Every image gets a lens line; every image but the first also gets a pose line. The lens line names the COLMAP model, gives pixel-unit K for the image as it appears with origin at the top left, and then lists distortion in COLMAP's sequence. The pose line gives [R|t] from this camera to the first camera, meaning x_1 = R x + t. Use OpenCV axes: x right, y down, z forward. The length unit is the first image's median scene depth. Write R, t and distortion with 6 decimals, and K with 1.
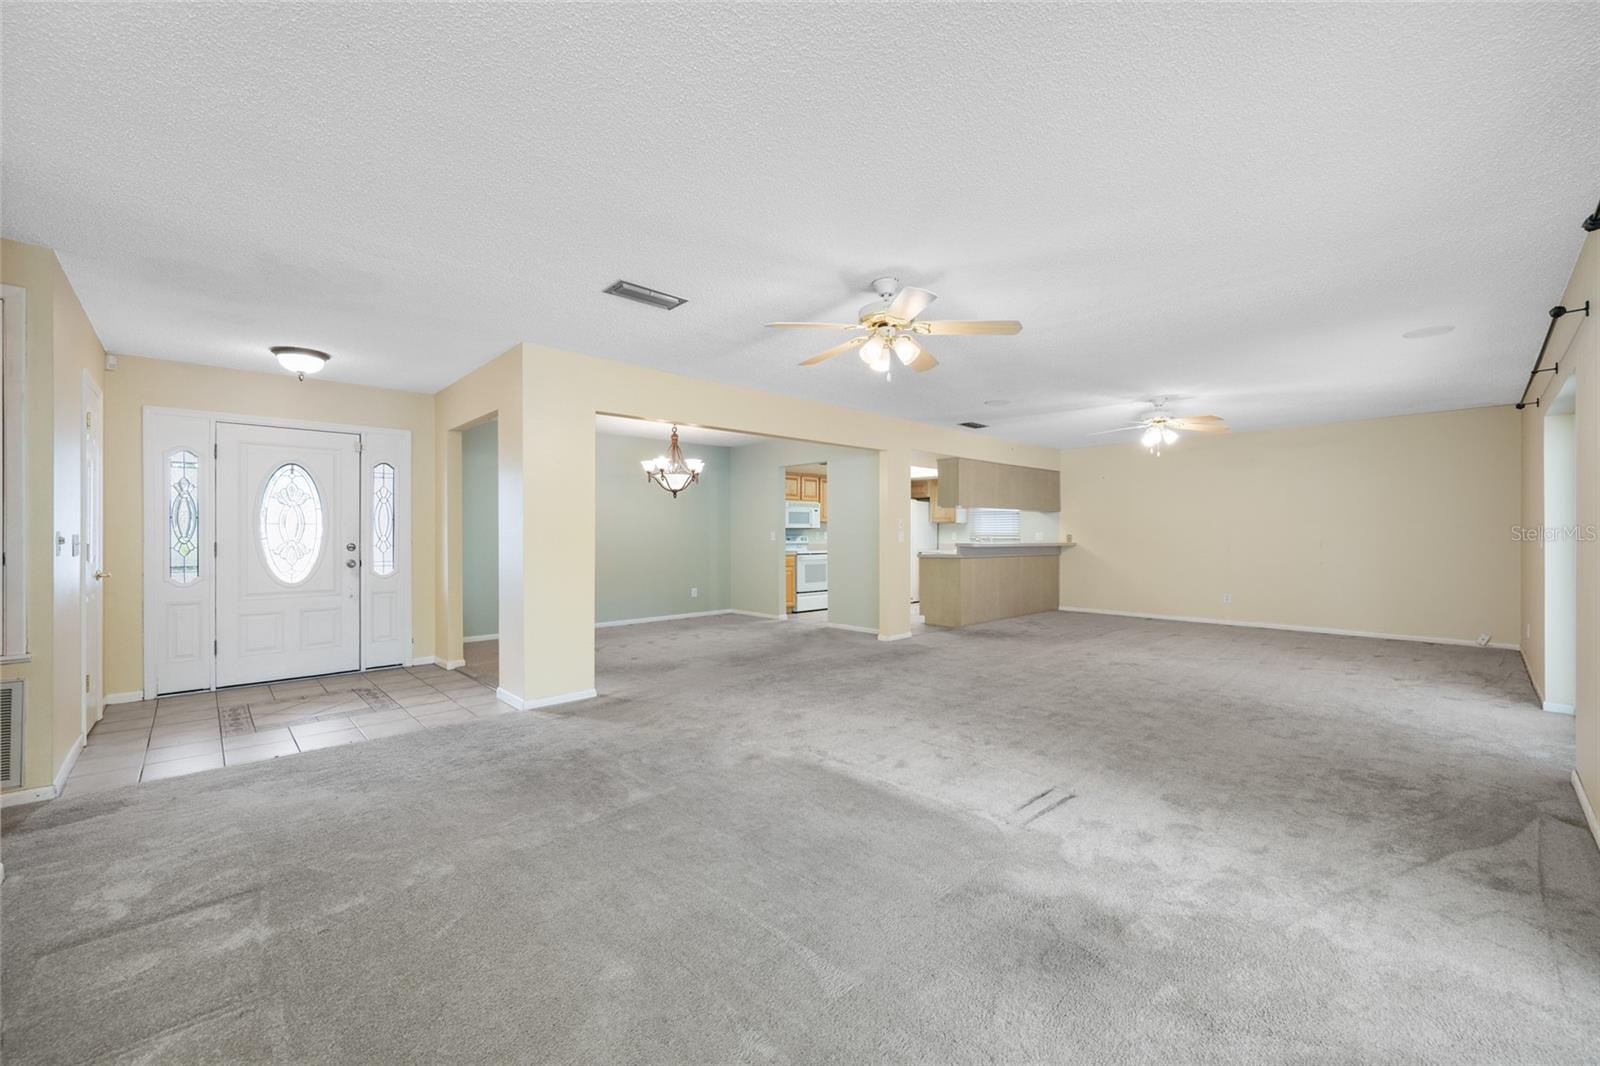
lens RADIAL K [[631.7, 0, 799.0], [0, 631.7, 533.8], [0, 0, 1]] dist [-0.001966, -0.000123]
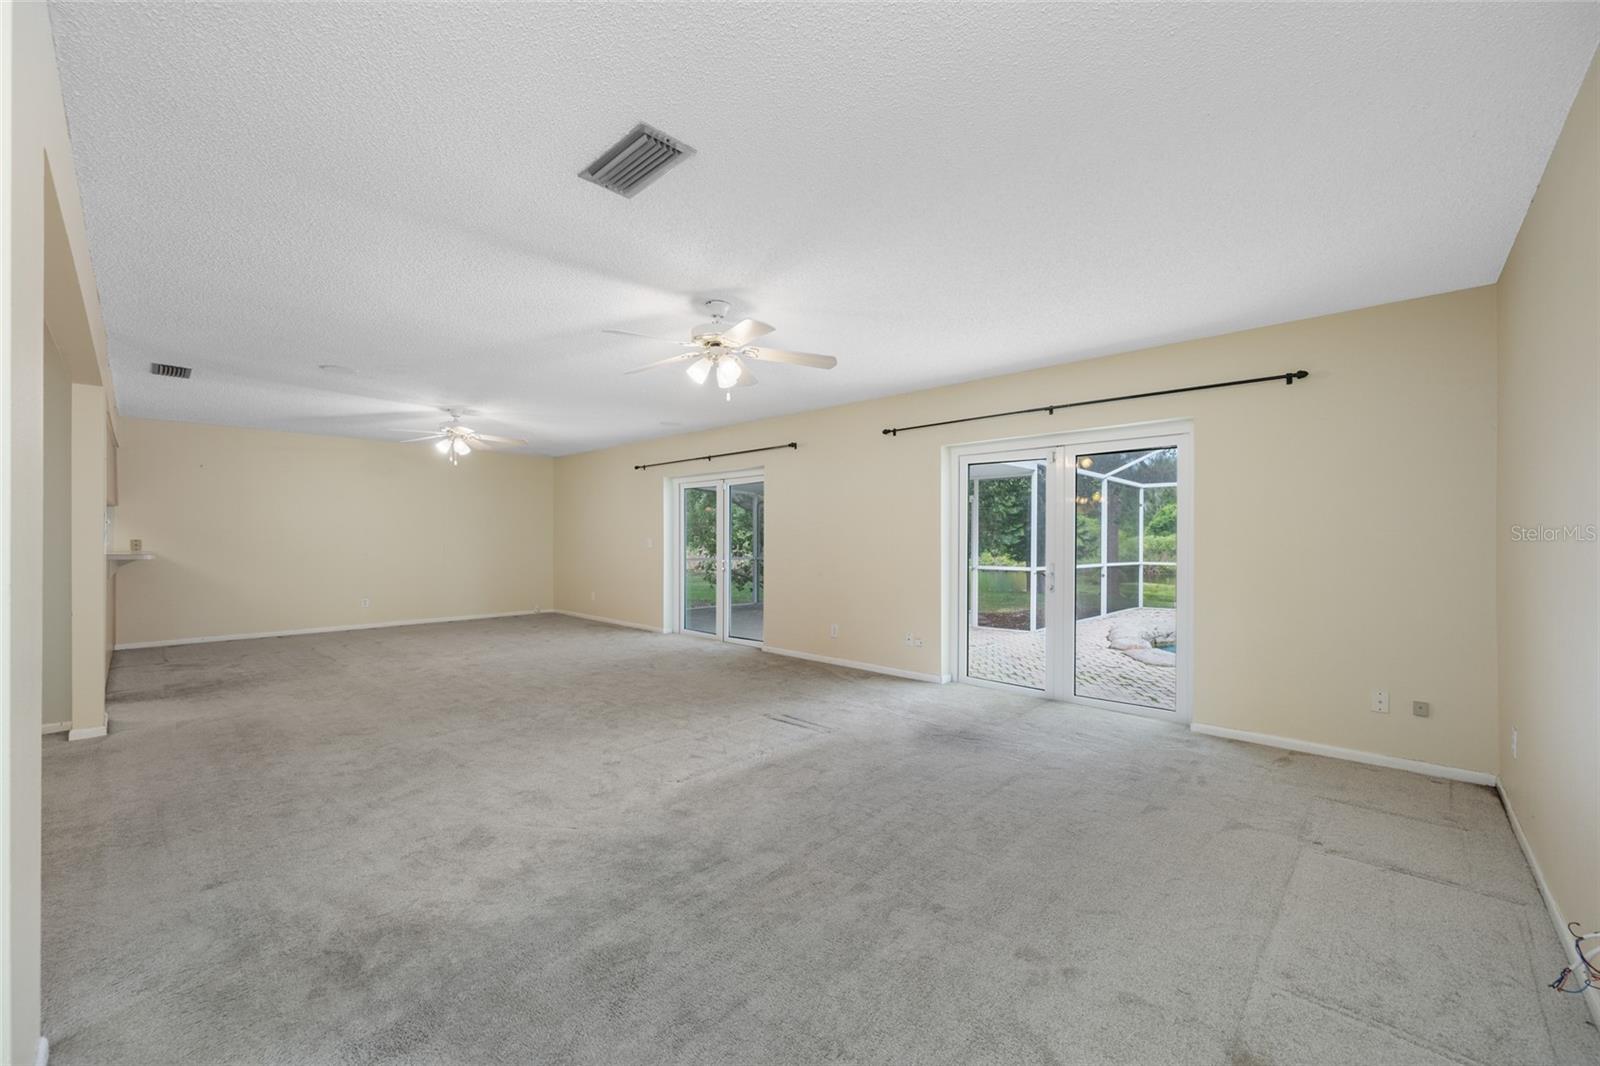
lens RADIAL K [[631.7, 0, 797.4], [0, 631.7, 541.8], [0, 0, 1]] dist [-0.001966, -0.000123]
pose [[-0.047034, -0.004272, 0.998884, -0.779772], [-0.000959, 0.999991, 0.004231, -0.001439], [-0.998893, -0.000759, -0.047038, 0.764404]]
